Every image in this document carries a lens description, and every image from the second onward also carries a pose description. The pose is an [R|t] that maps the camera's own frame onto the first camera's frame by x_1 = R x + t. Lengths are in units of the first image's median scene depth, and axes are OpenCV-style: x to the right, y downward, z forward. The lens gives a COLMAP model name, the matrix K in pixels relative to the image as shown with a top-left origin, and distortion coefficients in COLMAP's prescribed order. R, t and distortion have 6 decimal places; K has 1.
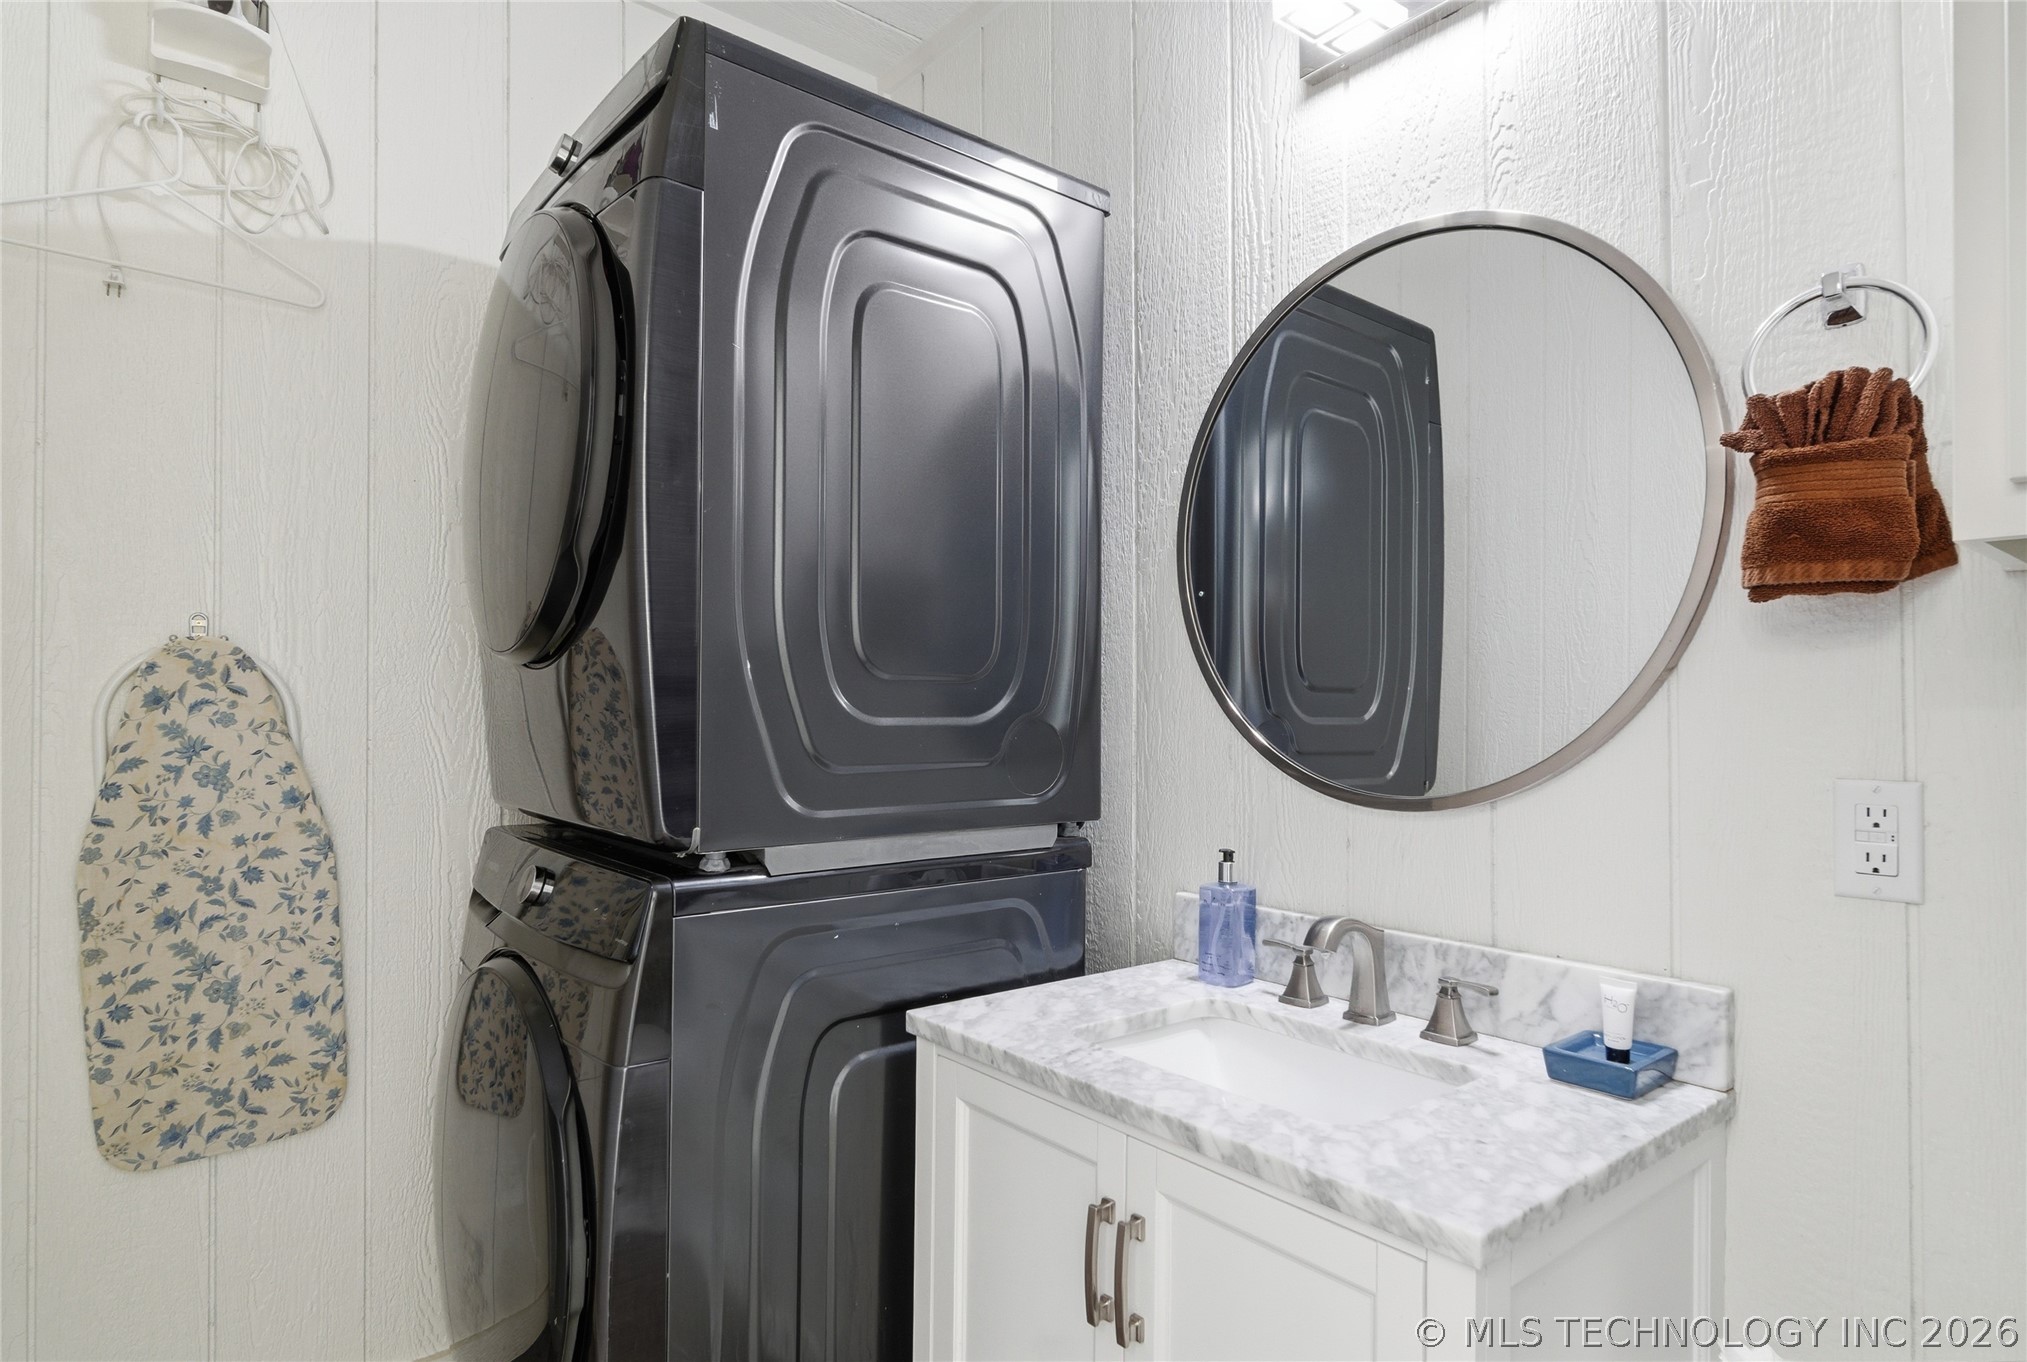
lens RADIAL K [[1137.0, 0, 1017.8], [0, 1137.0, 686.7], [0, 0, 1]] dist [-0.000853, -0.000098]
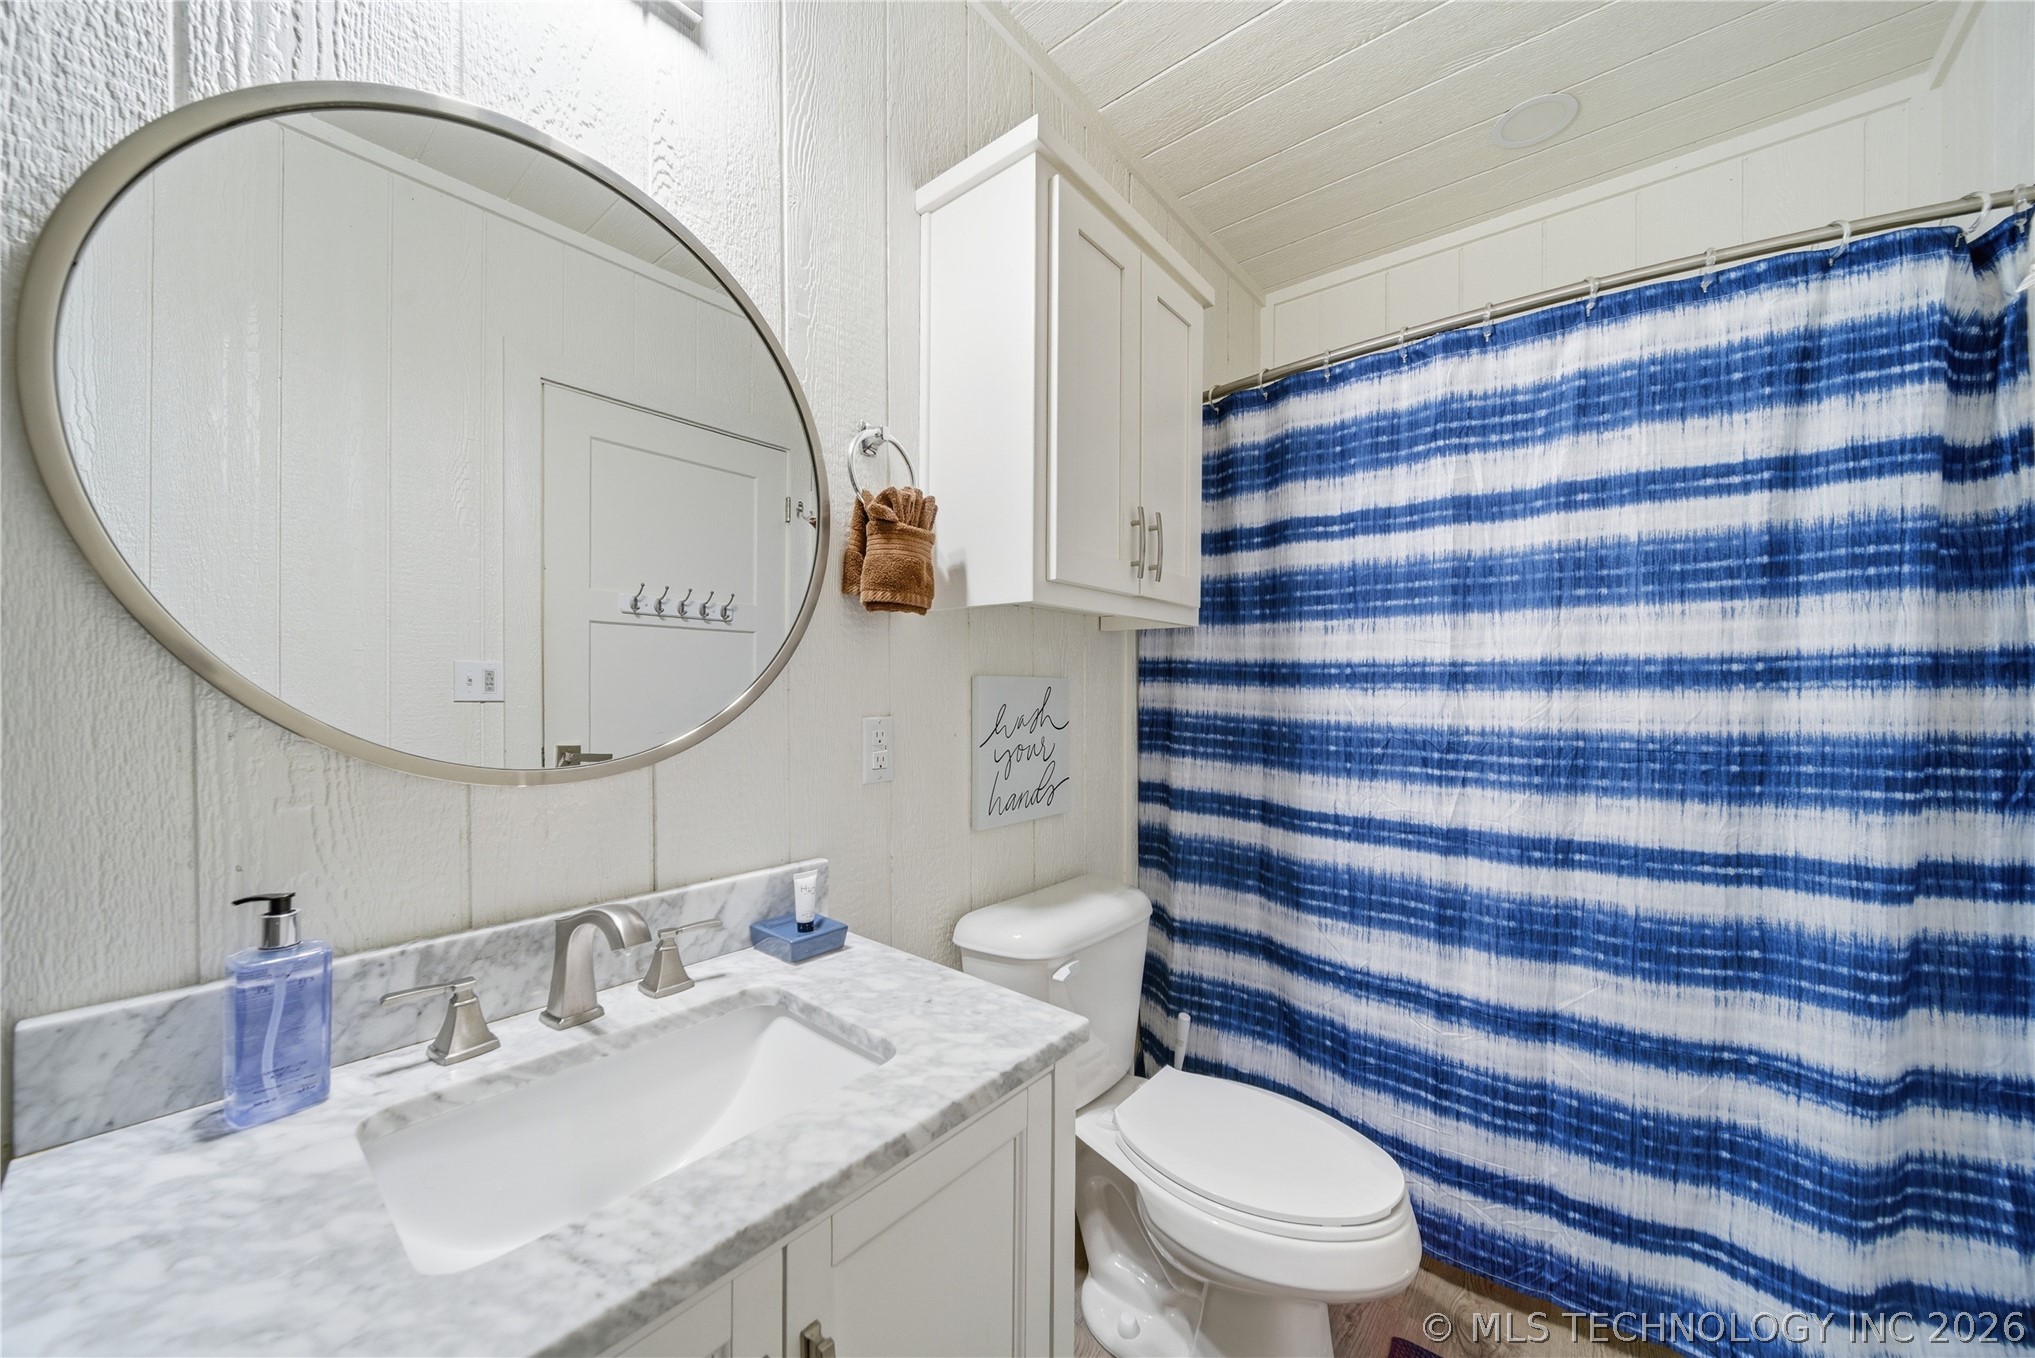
lens RADIAL K [[712.7, 0, 1023.8], [0, 712.7, 692.7], [0, 0, 1]] dist [0.000530, 0.000010]
pose [[-0.173250, -0.016807, 0.984734, -0.377554], [-0.022925, 0.999652, 0.013028, 0.023113], [-0.984611, -0.020317, -0.173575, 0.918613]]
